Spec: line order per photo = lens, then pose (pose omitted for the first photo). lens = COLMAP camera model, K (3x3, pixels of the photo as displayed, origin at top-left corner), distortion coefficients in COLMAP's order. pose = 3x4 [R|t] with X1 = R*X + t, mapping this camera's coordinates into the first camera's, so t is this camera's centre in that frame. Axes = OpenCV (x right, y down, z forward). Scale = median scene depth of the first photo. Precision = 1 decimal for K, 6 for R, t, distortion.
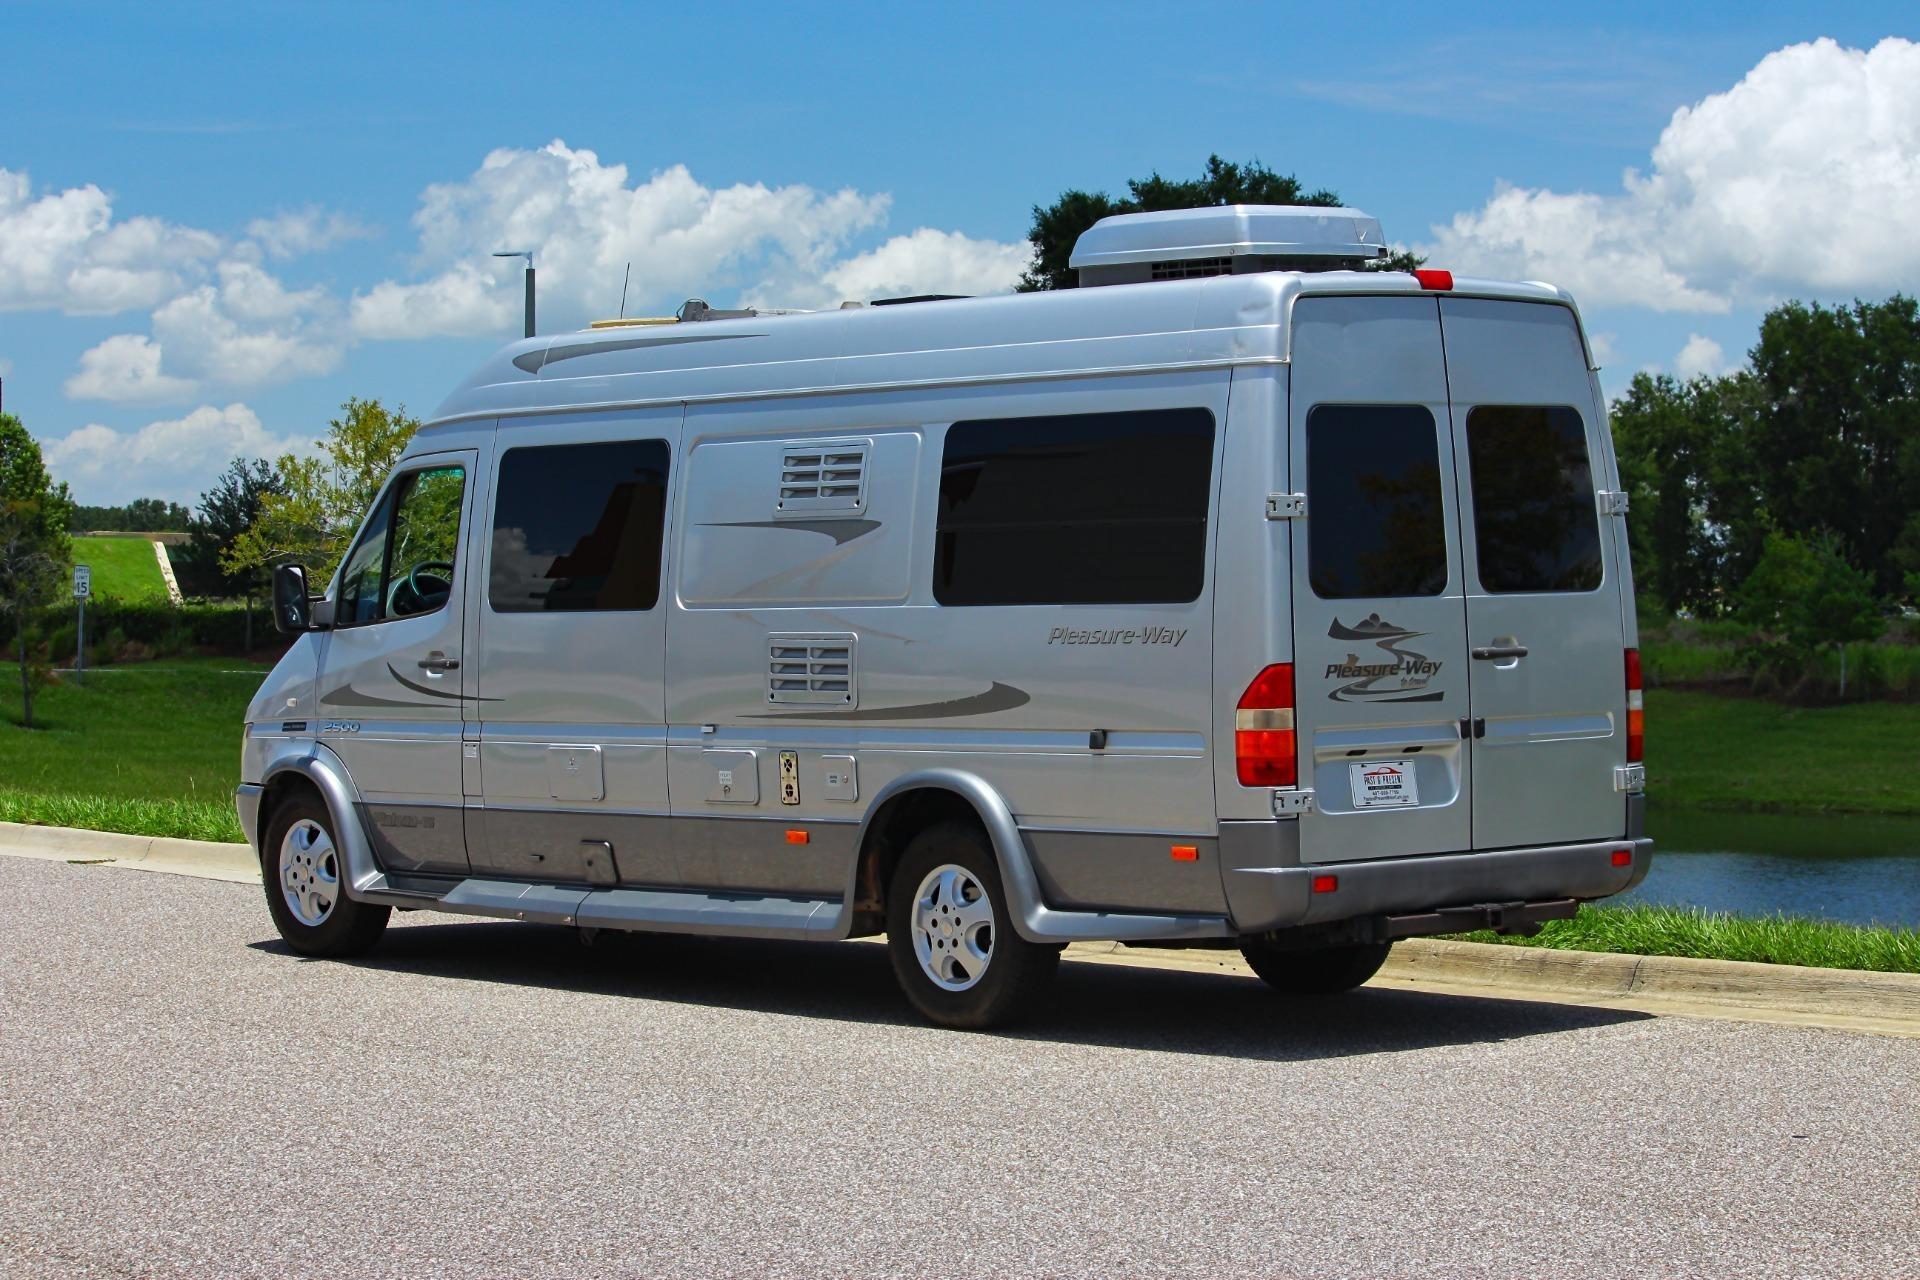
lens RADIAL K [[4886.1, 0, 983.4], [0, 4886.1, 605.8], [0, 0, 1]] dist [-0.382997, -0.376142]
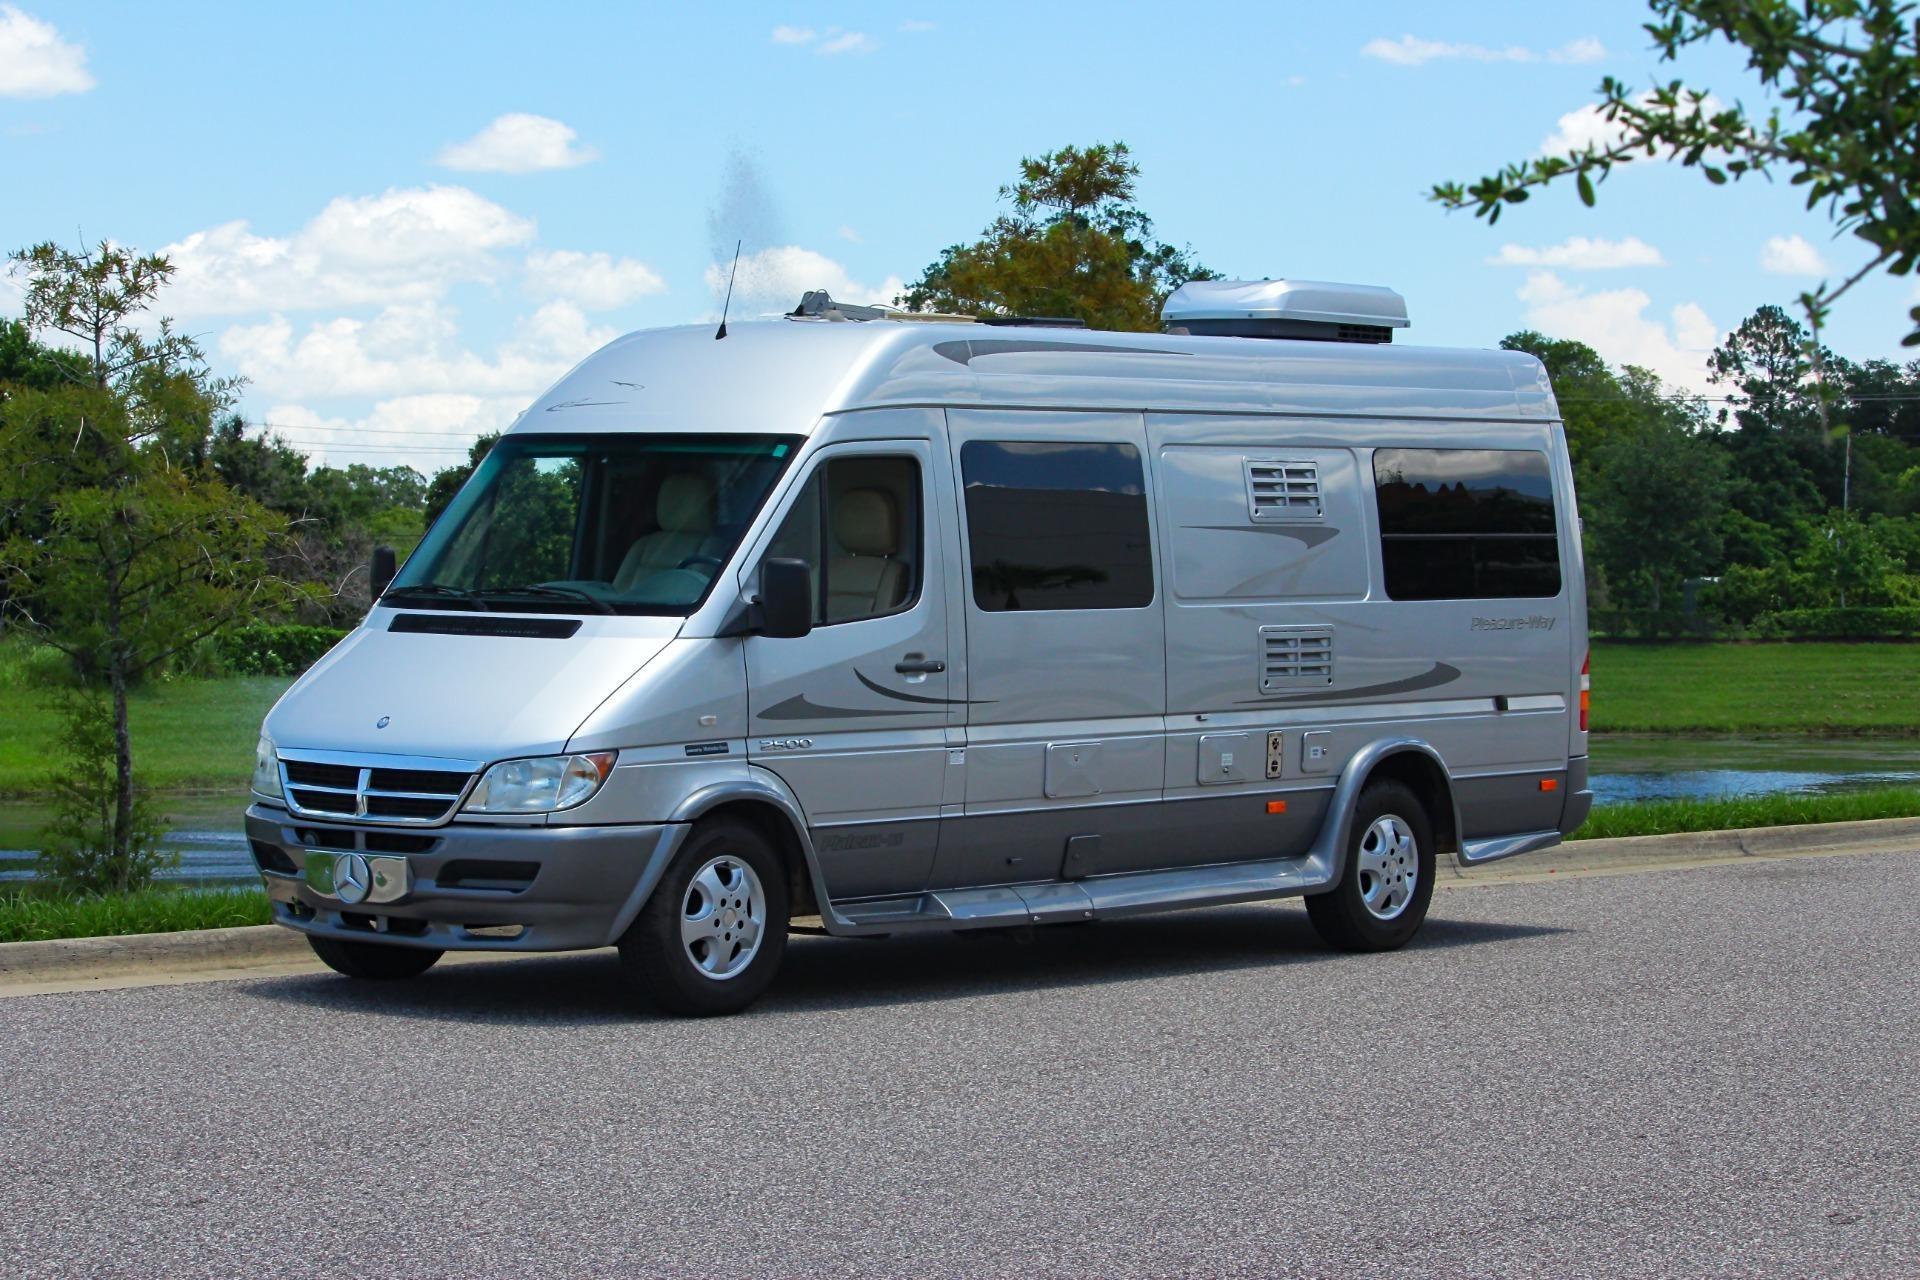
lens RADIAL K [[4893.5, 0, 960.7], [0, 4893.5, 692.6], [0, 0, 1]] dist [-0.389144, -0.170418]
pose [[-0.152413, -0.023749, 0.988031, -1.178855], [0.002338, 0.999700, 0.024390, -0.006916], [-0.988314, 0.006028, -0.152312, 1.283981]]
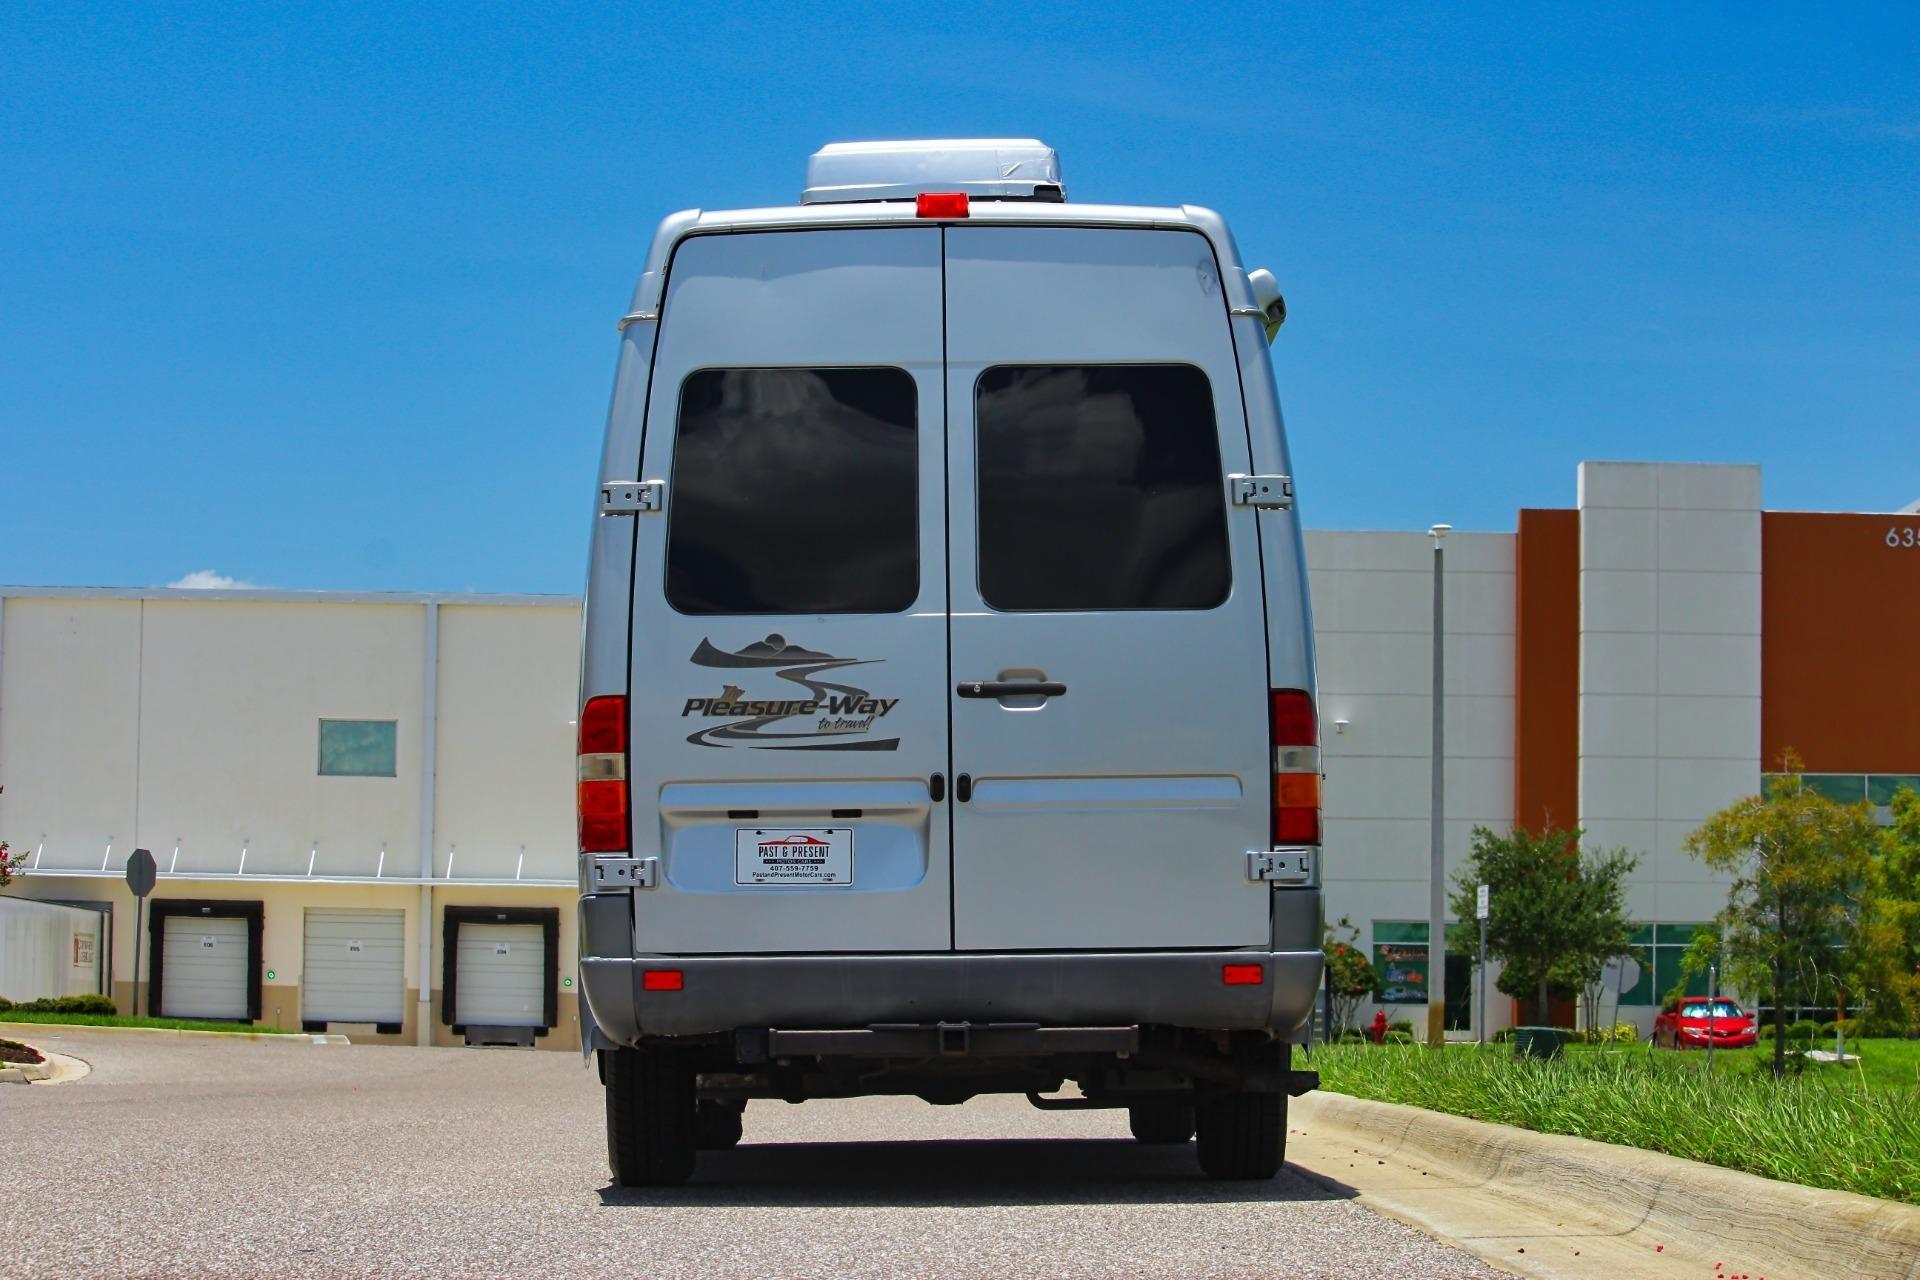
lens RADIAL K [[4886.1, 0, 983.4], [0, 4886.1, 605.8], [0, 0, 1]] dist [-0.382997, -0.376142]
pose [[0.767127, -0.046500, -0.639807, 0.565967], [-0.009844, 0.996399, -0.084219, 0.058334], [0.641419, 0.070905, 0.763907, 0.408044]]
